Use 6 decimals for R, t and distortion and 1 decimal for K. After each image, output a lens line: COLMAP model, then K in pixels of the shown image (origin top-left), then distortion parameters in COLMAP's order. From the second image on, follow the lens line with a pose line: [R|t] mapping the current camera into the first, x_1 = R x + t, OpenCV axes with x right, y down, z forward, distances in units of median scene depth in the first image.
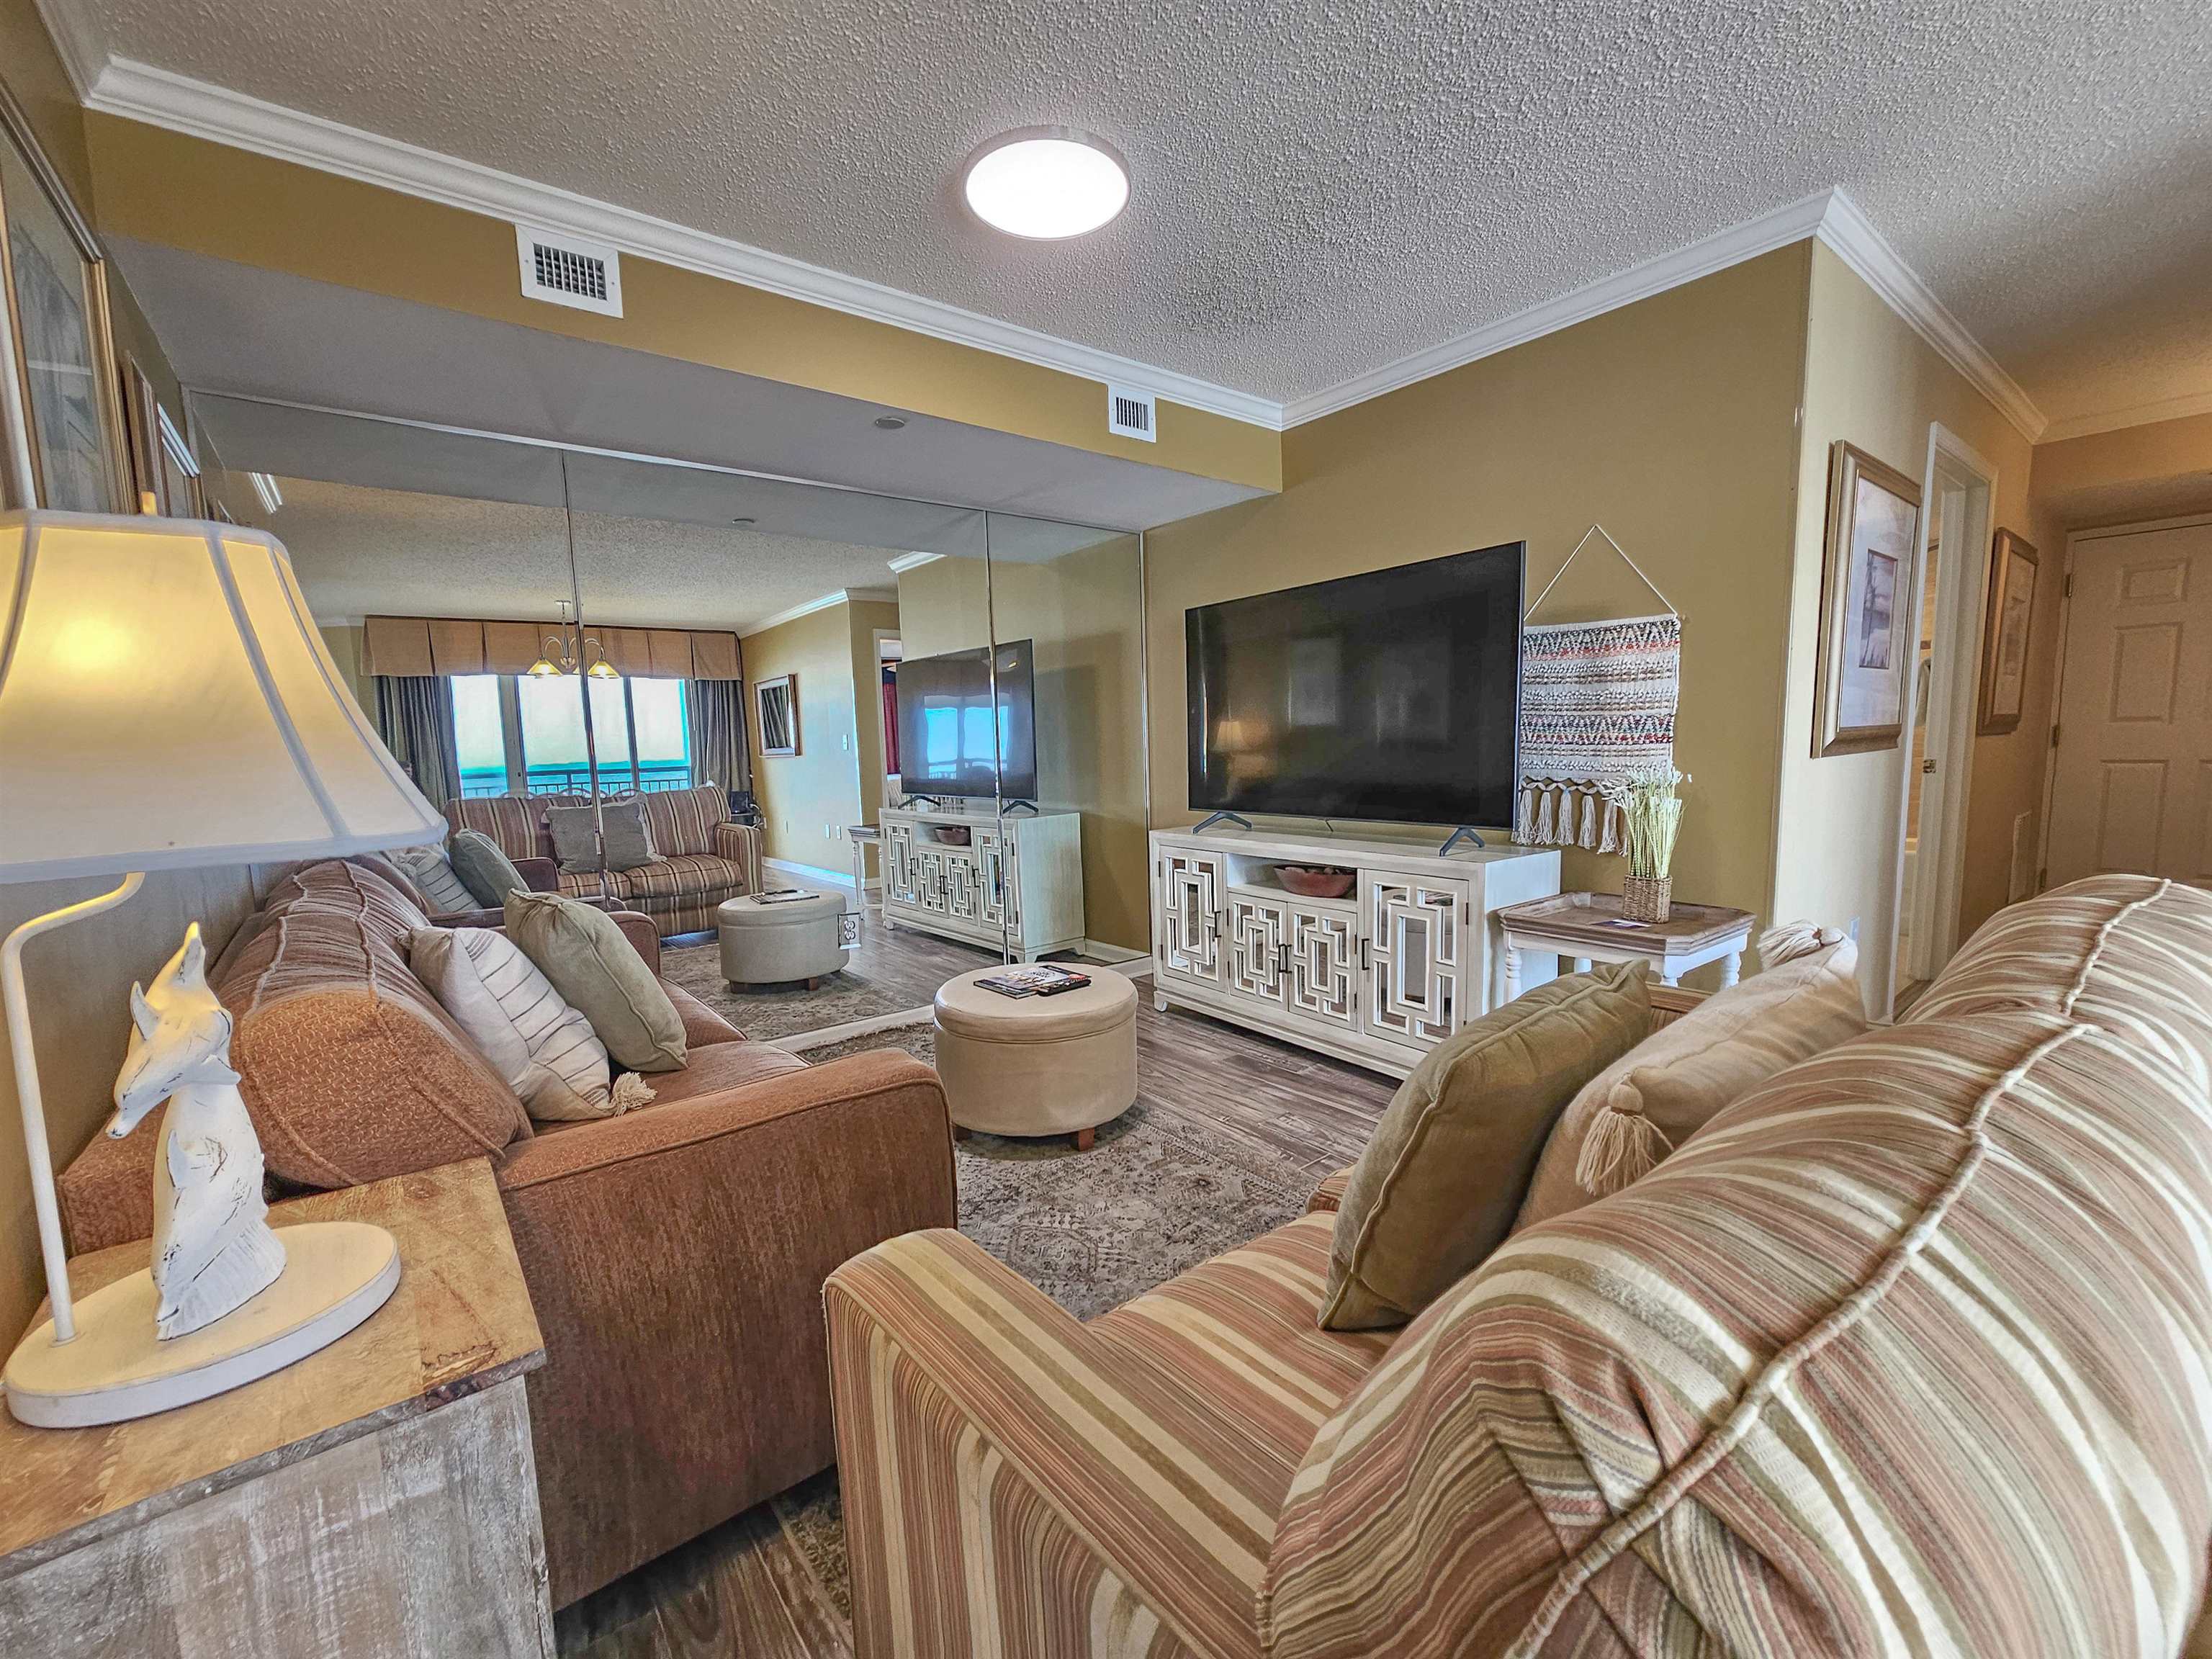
lens RADIAL K [[913.6, 0, 1115.0], [0, 913.6, 840.1], [0, 0, 1]] dist [-0.000847, 0.000387]
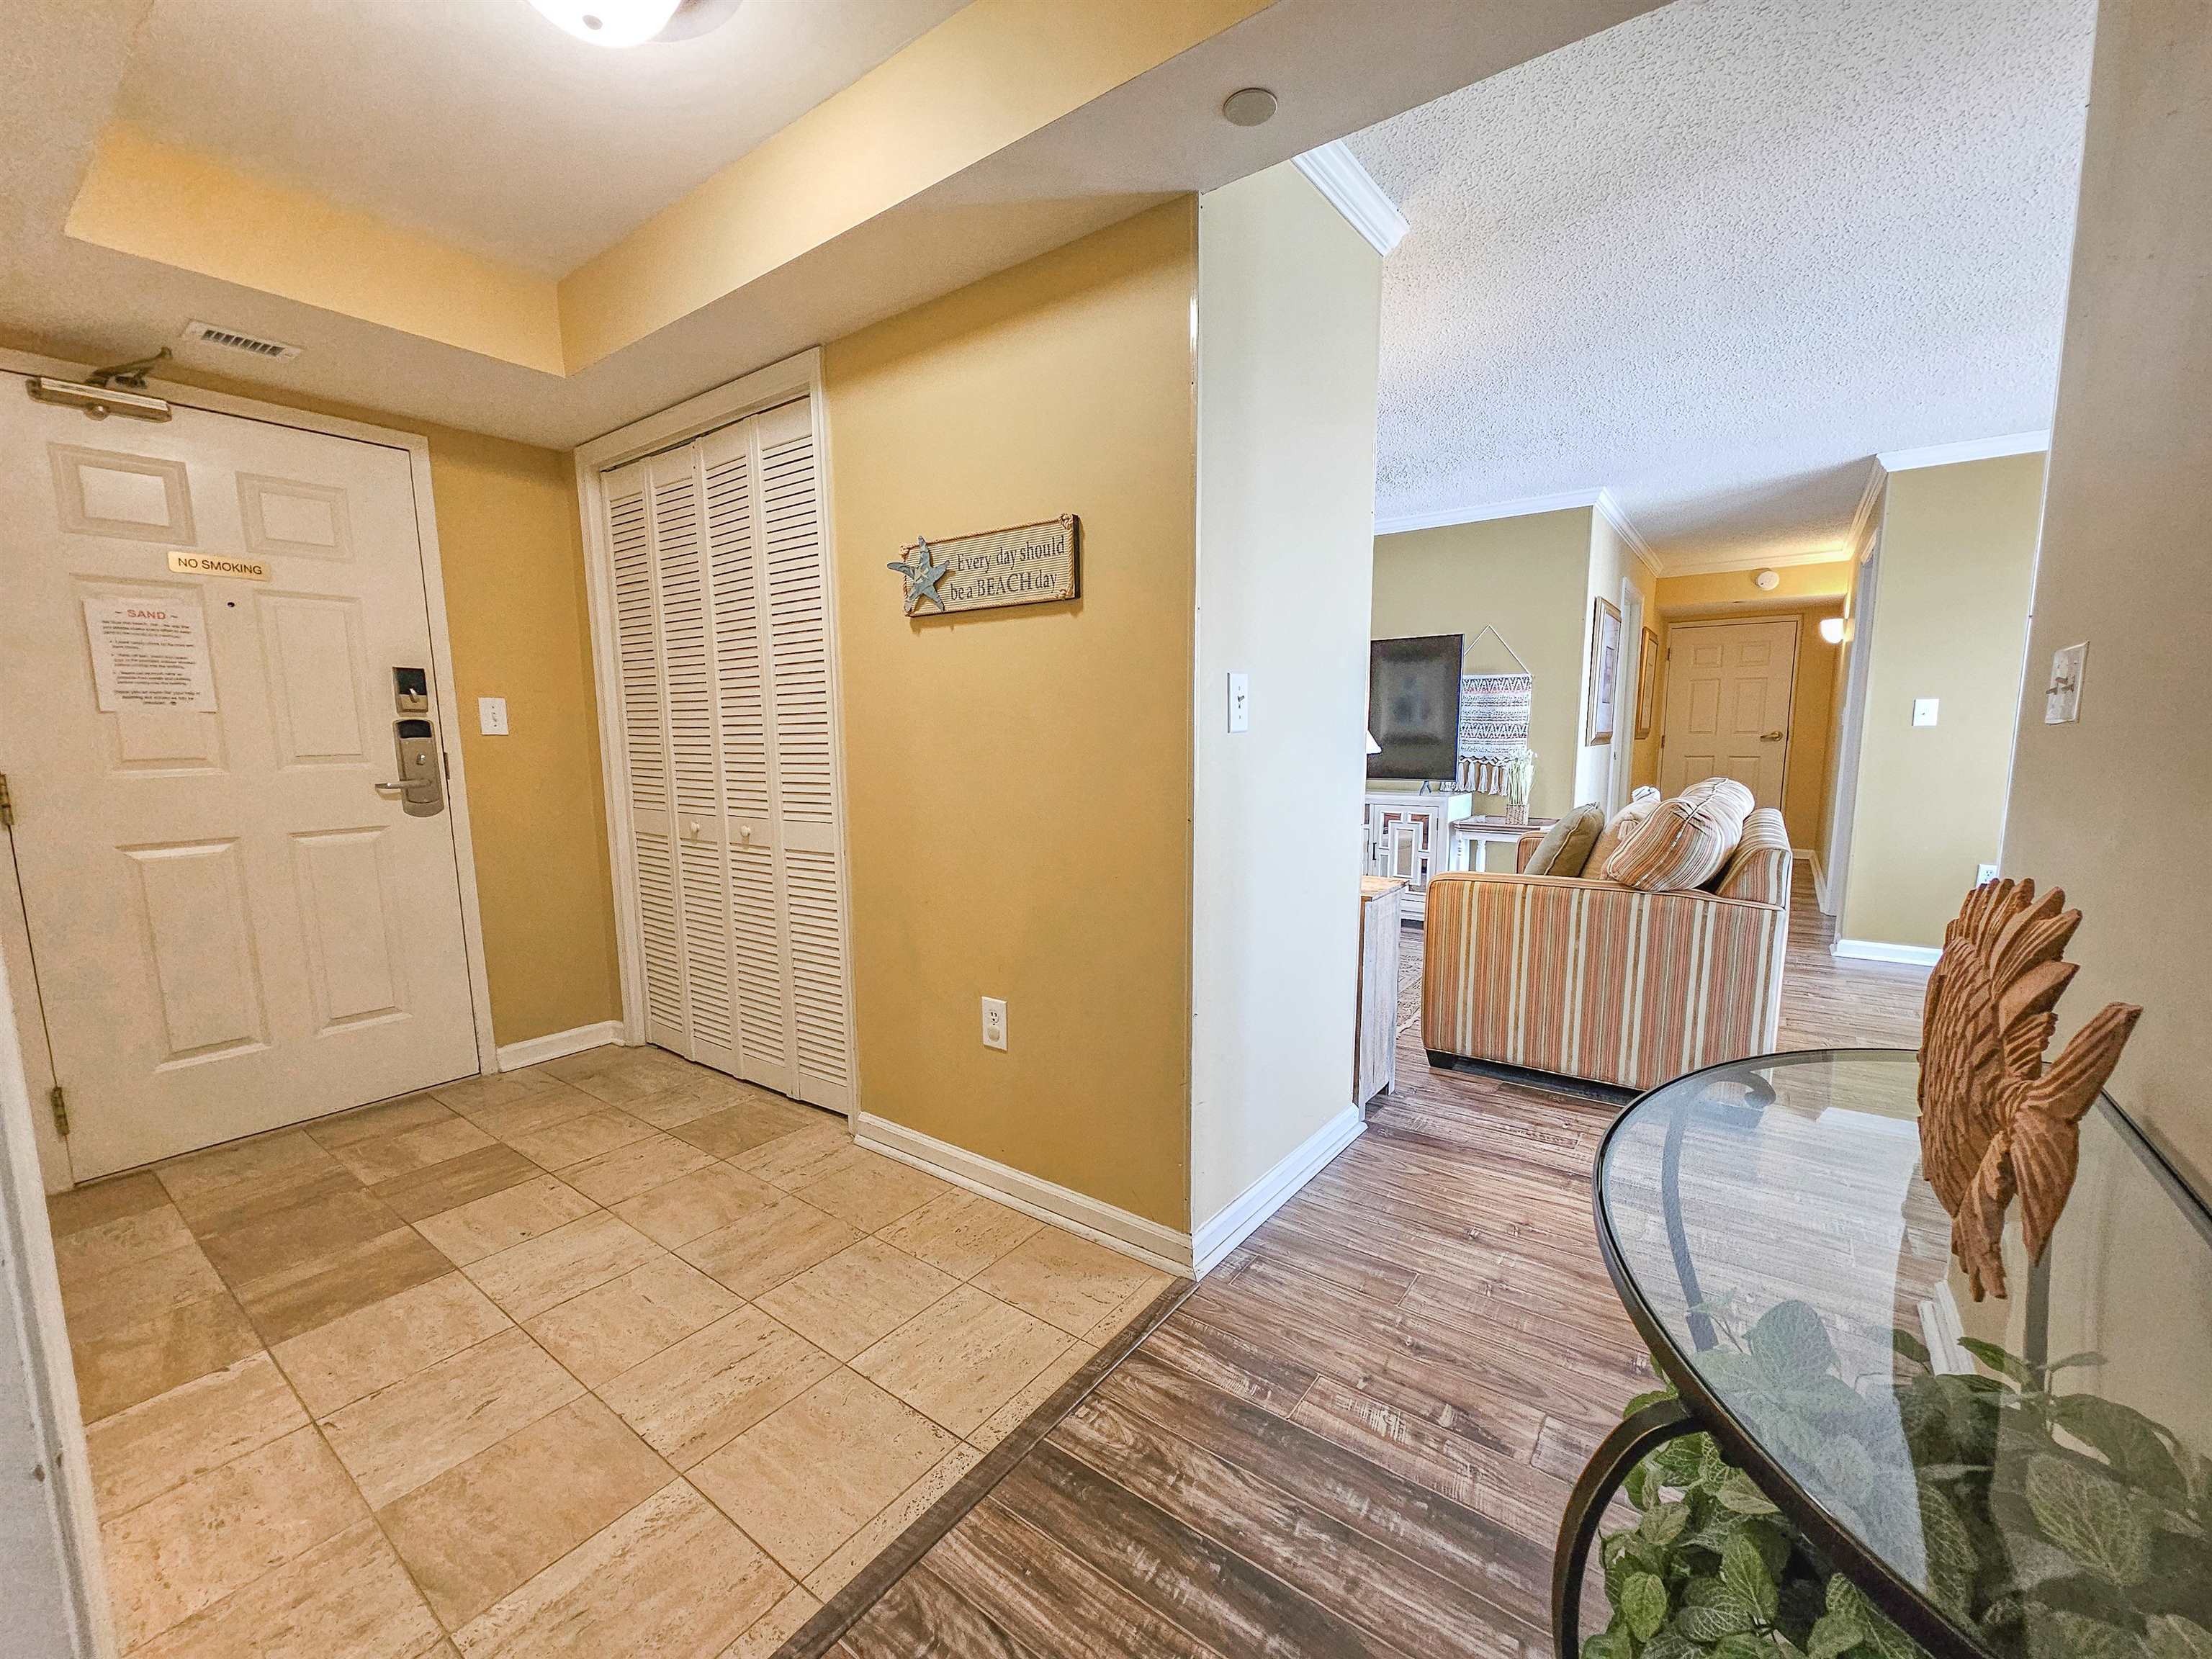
lens RADIAL K [[913.6, 0, 1103.7], [0, 913.6, 844.1], [0, 0, 1]] dist [-0.000847, 0.000387]
pose [[0.962276, -0.008397, 0.271945, -0.811128], [0.005992, 0.999935, 0.009670, 0.099181], [-0.272008, -0.007675, 0.962264, -0.662510]]
